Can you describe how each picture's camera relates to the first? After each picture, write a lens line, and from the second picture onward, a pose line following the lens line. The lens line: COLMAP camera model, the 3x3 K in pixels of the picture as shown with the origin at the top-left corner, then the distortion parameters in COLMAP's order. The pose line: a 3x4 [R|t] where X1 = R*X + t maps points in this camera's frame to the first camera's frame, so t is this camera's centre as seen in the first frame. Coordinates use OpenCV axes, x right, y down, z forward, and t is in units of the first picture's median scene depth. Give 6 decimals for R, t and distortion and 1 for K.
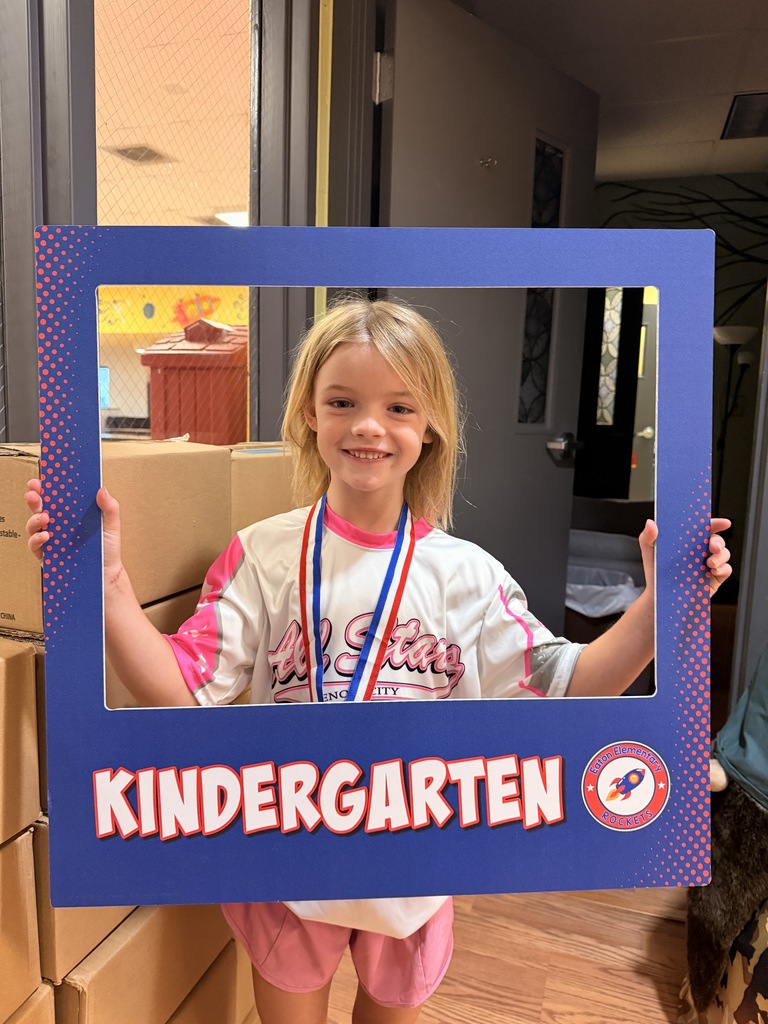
lens RADIAL K [[729.4, 0, 378.5], [0, 729.4, 535.1], [0, 0, 1]] dist [-0.019198, -0.004751]
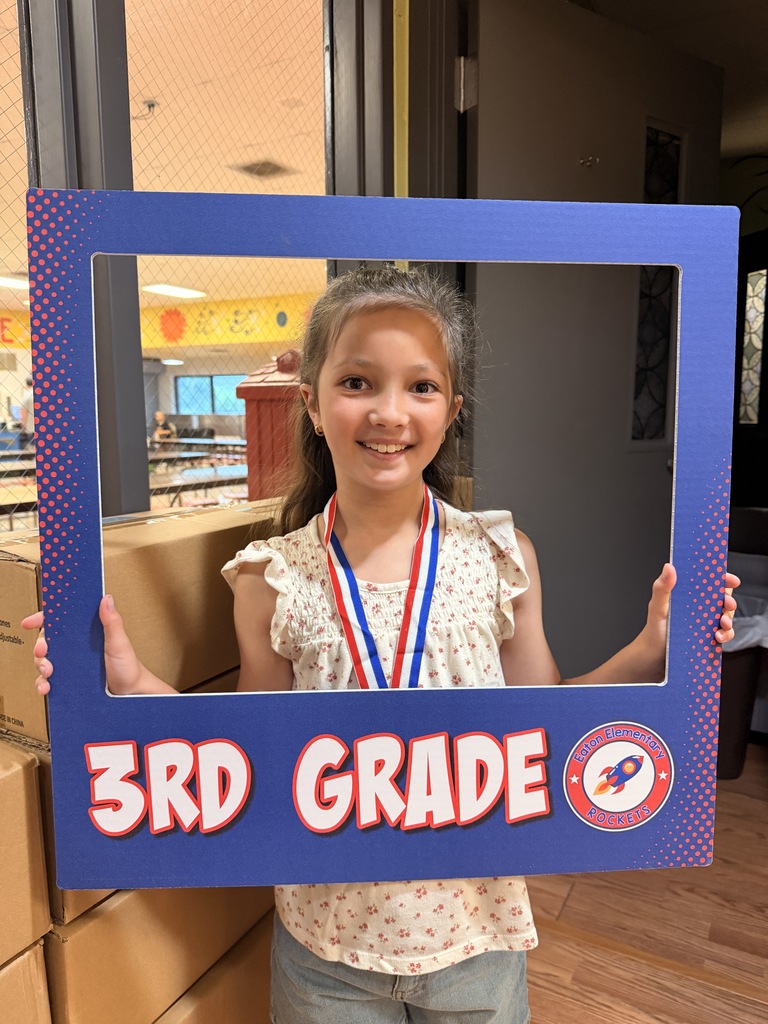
lens RADIAL K [[723.7, 0, 387.2], [0, 723.7, 526.6], [0, 0, 1]] dist [0.005098, -0.049648]
pose [[0.982251, -0.010295, -0.187291, 0.058375], [0.011633, 0.999914, 0.006045, -0.054681], [0.187212, -0.008117, 0.982286, 0.051935]]
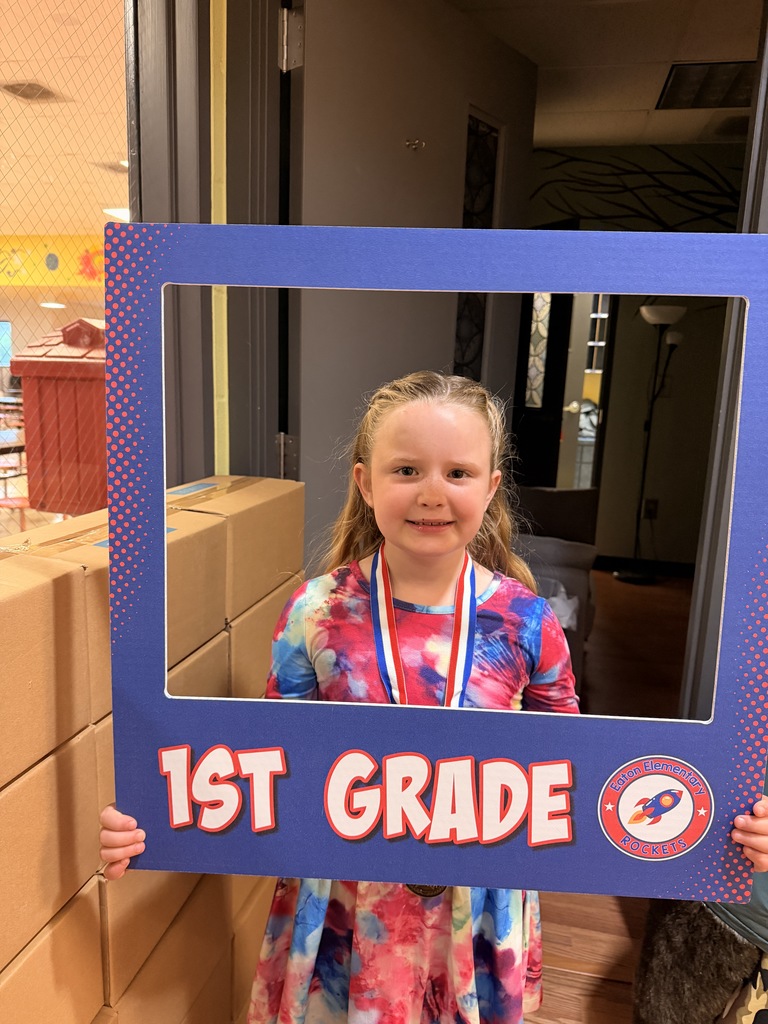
lens RADIAL K [[709.4, 0, 382.7], [0, 709.4, 517.3], [0, 0, 1]] dist [0.006689, -0.036164]
pose [[0.994417, -0.013962, 0.104597, 0.014777], [0.007395, 0.997992, 0.062915, -0.105354], [-0.105266, -0.061790, 0.992523, 0.114439]]
